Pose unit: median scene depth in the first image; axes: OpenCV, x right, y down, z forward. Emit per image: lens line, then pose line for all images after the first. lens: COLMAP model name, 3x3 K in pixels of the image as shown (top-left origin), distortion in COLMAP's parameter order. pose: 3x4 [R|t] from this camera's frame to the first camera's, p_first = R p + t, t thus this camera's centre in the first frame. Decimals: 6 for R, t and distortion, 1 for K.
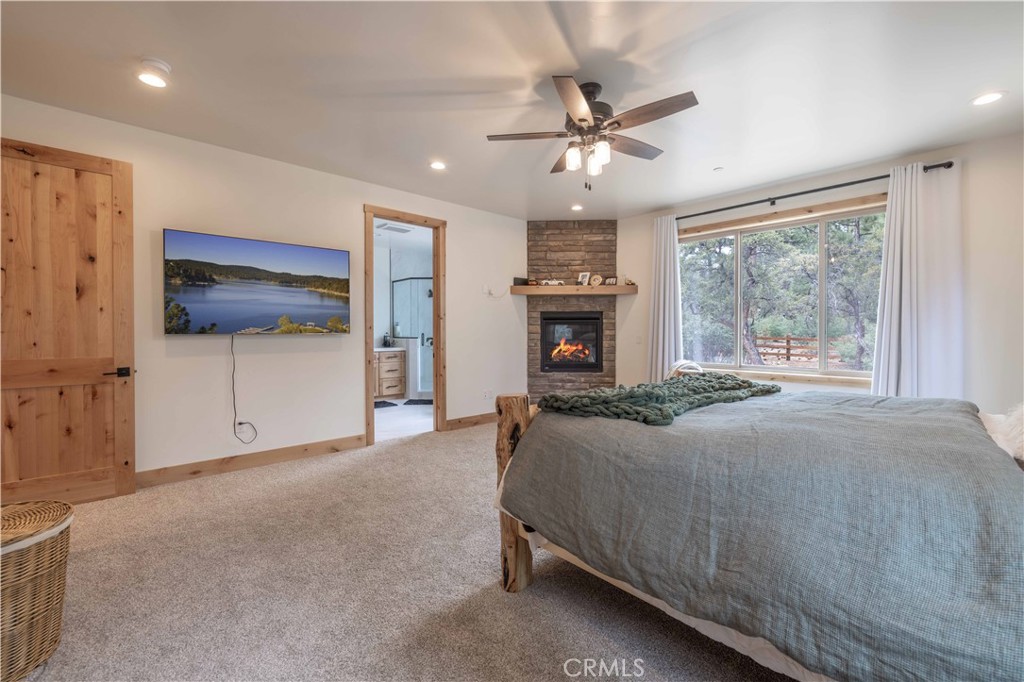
lens RADIAL K [[429.2, 0, 512.1], [0, 429.2, 337.1], [0, 0, 1]] dist [0.000906, -0.000034]
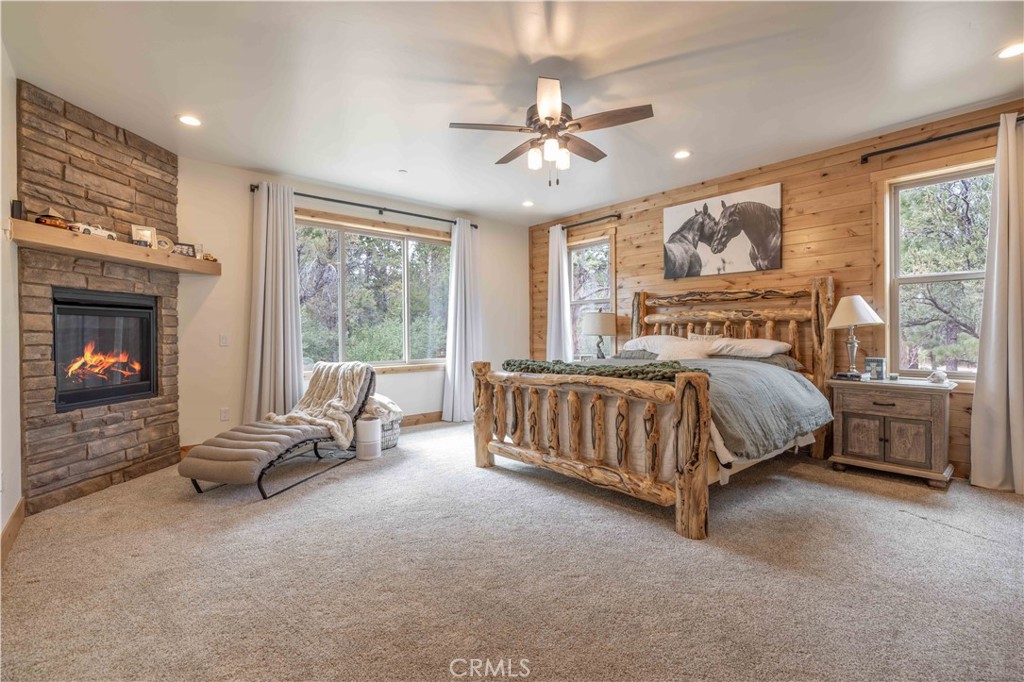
lens RADIAL K [[456.6, 0, 512.3], [0, 456.6, 337.3], [0, 0, 1]] dist [-0.004434, -0.000932]
pose [[0.035623, -0.006430, 0.999345, -0.416945], [0.022995, 0.999720, 0.005613, 0.006140], [-0.999101, 0.022780, 0.035761, 0.479291]]
